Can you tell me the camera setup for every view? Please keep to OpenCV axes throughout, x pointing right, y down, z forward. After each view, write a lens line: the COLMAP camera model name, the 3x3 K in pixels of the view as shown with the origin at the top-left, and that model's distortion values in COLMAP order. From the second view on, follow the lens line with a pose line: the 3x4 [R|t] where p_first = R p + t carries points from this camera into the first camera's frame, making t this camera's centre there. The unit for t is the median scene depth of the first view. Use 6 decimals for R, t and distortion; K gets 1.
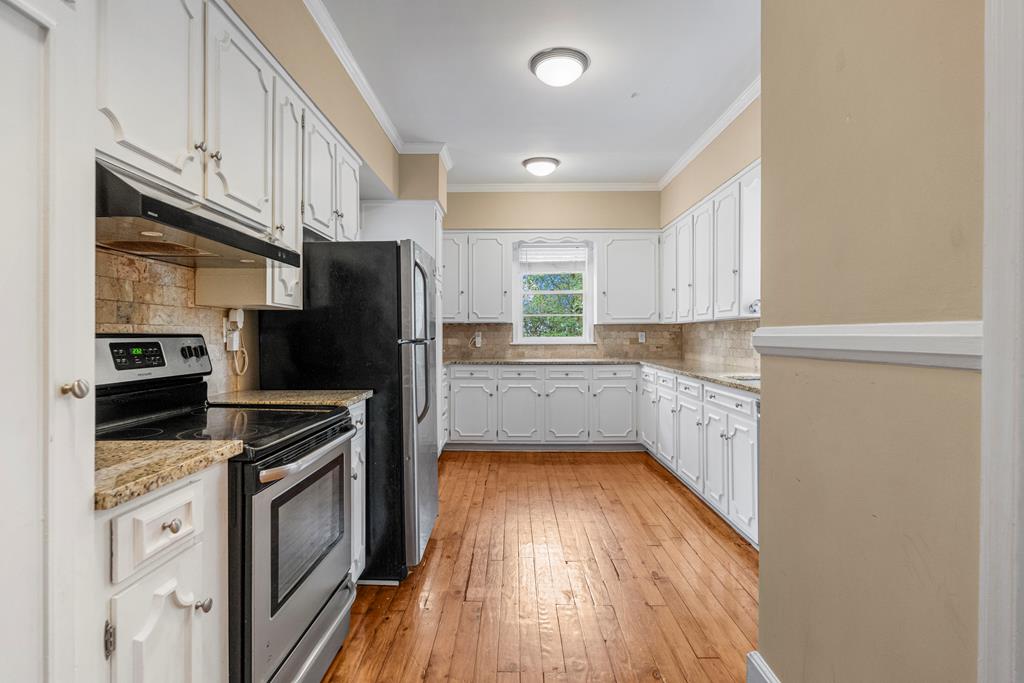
lens RADIAL K [[456.4, 0, 512.9], [0, 456.4, 335.4], [0, 0, 1]] dist [-0.013229, 0.000113]
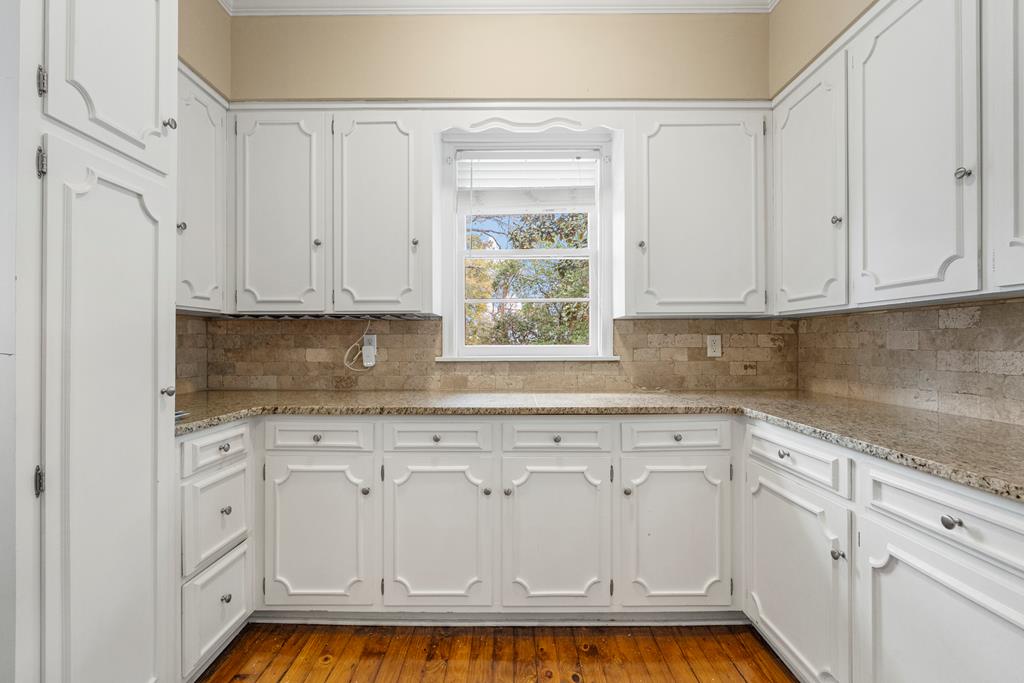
lens RADIAL K [[456.4, 0, 512.9], [0, 456.4, 335.4], [0, 0, 1]] dist [-0.013229, 0.000113]
pose [[0.999692, 0.000393, 0.024822, 0.062676], [0.000091, 0.999810, -0.019507, 0.002421], [-0.024825, 0.019503, 0.999502, 0.537542]]
